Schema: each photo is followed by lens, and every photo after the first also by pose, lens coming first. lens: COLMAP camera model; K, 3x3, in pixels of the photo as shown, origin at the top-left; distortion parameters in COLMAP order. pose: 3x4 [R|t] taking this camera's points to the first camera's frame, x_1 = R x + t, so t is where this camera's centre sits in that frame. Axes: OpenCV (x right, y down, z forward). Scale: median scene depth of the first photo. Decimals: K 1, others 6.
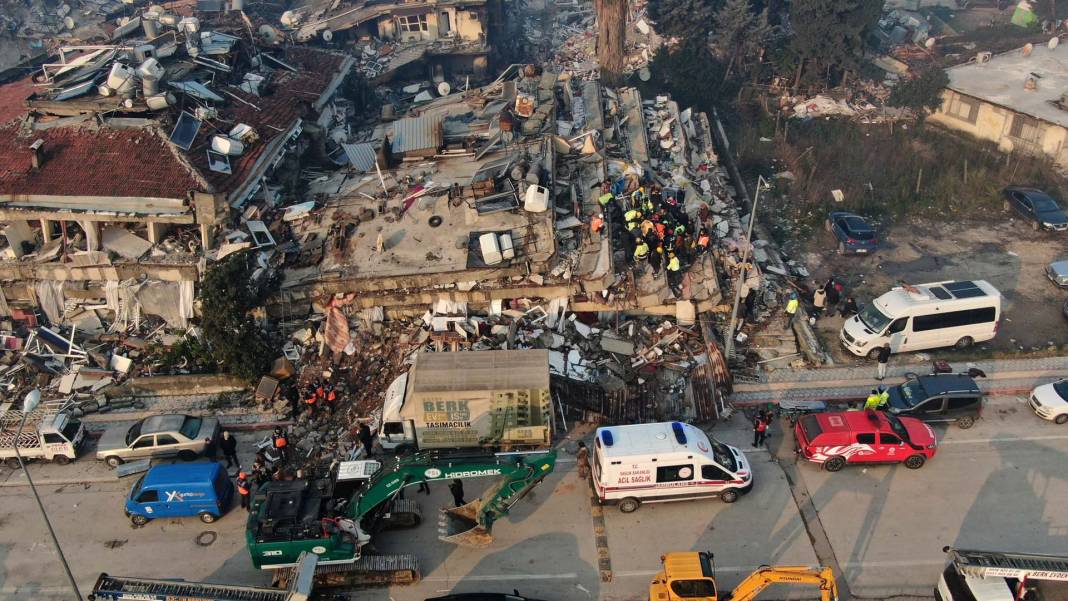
lens RADIAL K [[770.5, 0, 546.2], [0, 770.5, 319.7], [0, 0, 1]] dist [-0.021138, 0.001909]
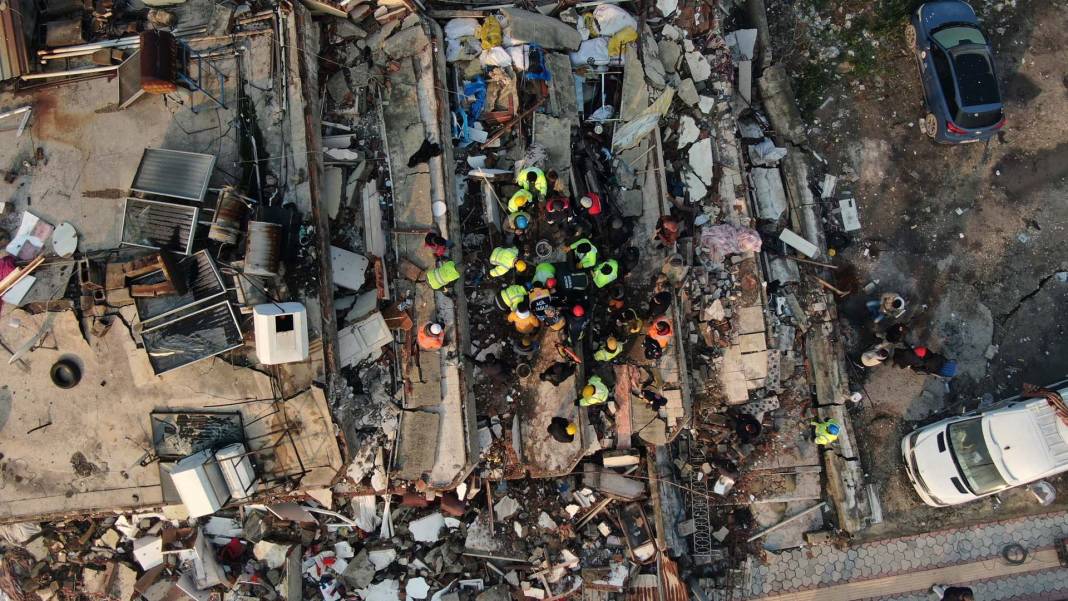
lens RADIAL K [[891.0, 0, 534.0], [0, 891.0, 300.5], [0, 0, 1]] dist [-0.004892, 0.001410]
pose [[0.992823, -0.112372, 0.040935, 0.108151], [0.057736, 0.750092, 0.658808, -0.482489], [-0.104736, -0.651717, 0.751196, 0.614466]]
